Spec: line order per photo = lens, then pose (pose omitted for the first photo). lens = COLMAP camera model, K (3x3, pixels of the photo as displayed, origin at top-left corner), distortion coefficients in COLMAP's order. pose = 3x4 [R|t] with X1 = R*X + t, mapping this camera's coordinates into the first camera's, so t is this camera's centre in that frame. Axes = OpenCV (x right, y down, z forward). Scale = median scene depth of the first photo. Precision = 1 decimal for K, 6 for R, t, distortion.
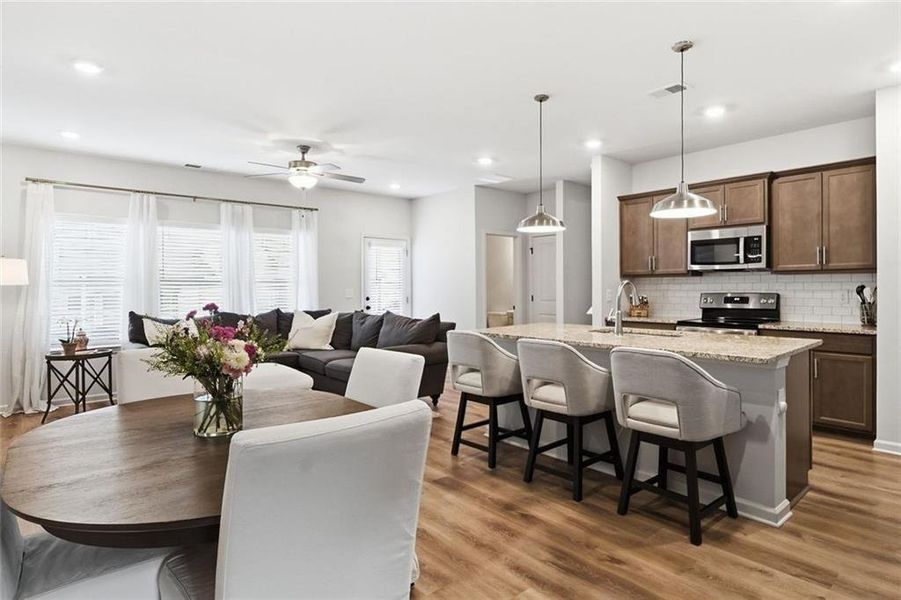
lens RADIAL K [[536.1, 0, 489.1], [0, 536.1, 298.0], [0, 0, 1]] dist [-0.004692, -0.000898]
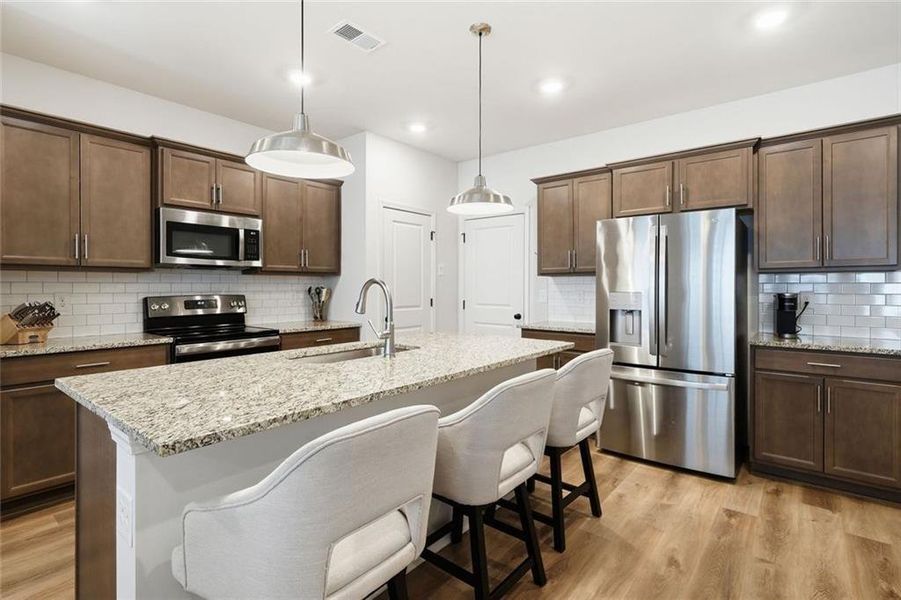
lens RADIAL K [[429.1, 0, 468.8], [0, 429.1, 288.0], [0, 0, 1]] dist [-0.004747, -0.001000]
pose [[-0.150973, 0.002551, 0.988535, -0.231159], [0.023557, 0.999722, 0.001018, -0.011834], [-0.988257, 0.023441, -0.150991, 0.701902]]
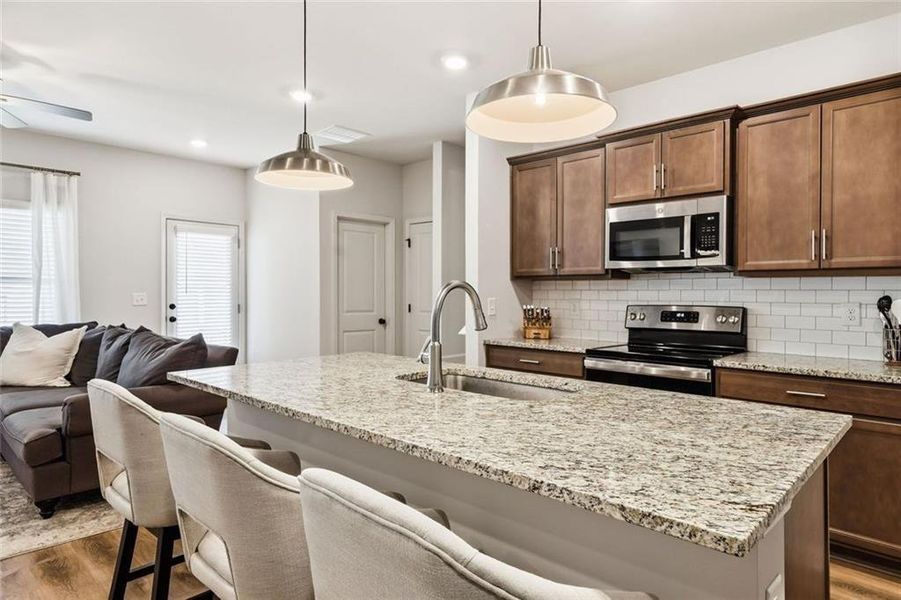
lens RADIAL K [[564.5, 0, 466.8], [0, 564.5, 298.3], [0, 0, 1]] dist [0.022818, -0.000227]
pose [[0.998454, 0.011267, 0.054434, 0.171434], [-0.010679, 0.999882, -0.011083, -0.007907], [-0.054553, 0.010484, 0.998456, 0.339514]]
